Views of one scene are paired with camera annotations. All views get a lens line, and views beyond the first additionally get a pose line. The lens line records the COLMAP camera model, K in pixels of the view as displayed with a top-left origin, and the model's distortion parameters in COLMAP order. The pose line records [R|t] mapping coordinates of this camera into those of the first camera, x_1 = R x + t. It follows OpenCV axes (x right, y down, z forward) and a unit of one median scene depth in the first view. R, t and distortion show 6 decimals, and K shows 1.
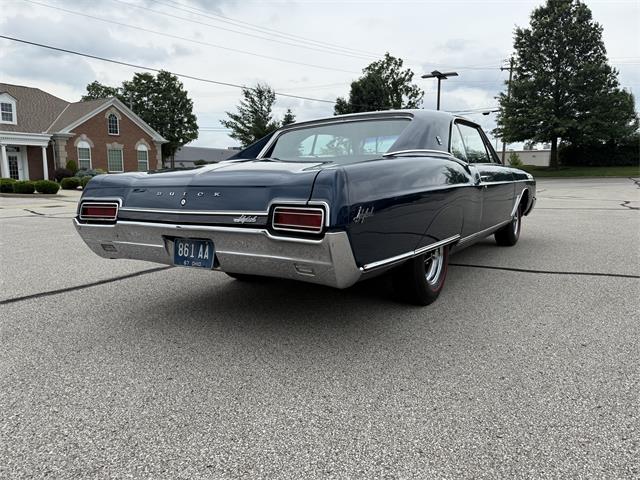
lens RADIAL K [[456.9, 0, 323.5], [0, 456.9, 237.4], [0, 0, 1]] dist [0.039889, -0.055624]
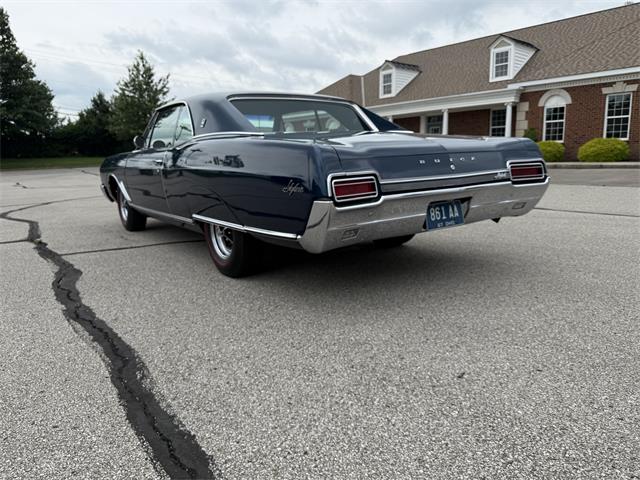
lens RADIAL K [[456.9, 0, 323.5], [0, 456.9, 237.4], [0, 0, 1]] dist [0.039889, -0.055624]
pose [[0.380725, -0.164570, 0.909926, -0.091321], [0.150544, 0.981938, 0.114605, -0.005332], [-0.912351, 0.093351, 0.398624, 0.053928]]
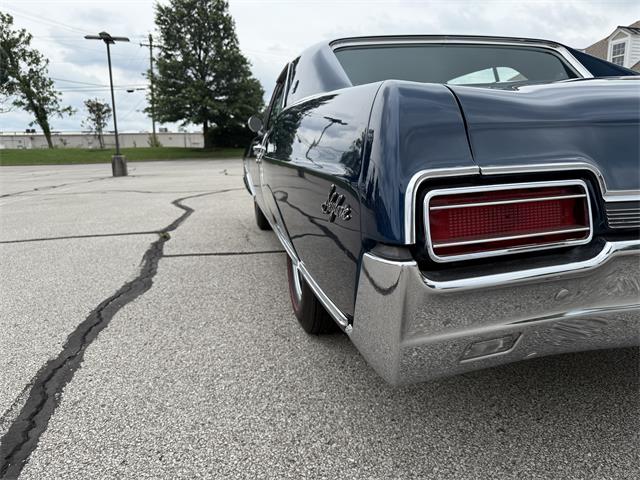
lens RADIAL K [[456.9, 0, 323.5], [0, 456.9, 237.4], [0, 0, 1]] dist [0.039889, -0.055624]
pose [[0.718798, -0.136665, 0.681654, -0.053725], [0.112215, 0.990439, 0.080245, -0.005689], [-0.686103, 0.018812, 0.727261, 0.064732]]
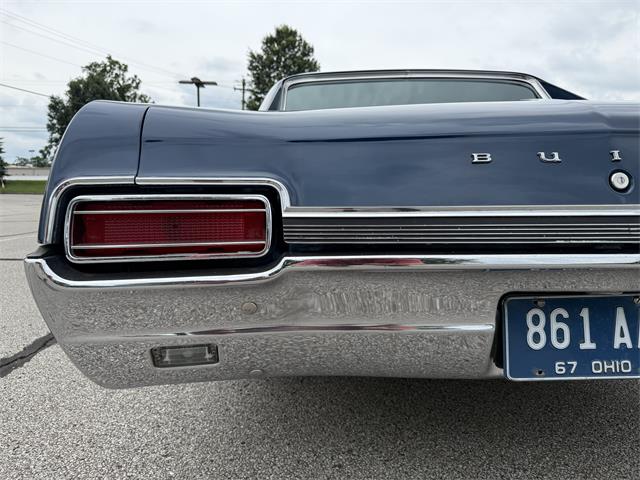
lens RADIAL K [[461.3, 0, 321.6], [0, 461.3, 240.0], [0, 0, 1]] dist [-0.002577, 0.000743]
pose [[0.834531, -0.049858, 0.548700, -0.040967], [0.067397, 0.997656, -0.011852, -0.002923], [-0.546823, 0.046871, 0.835935, 0.053295]]
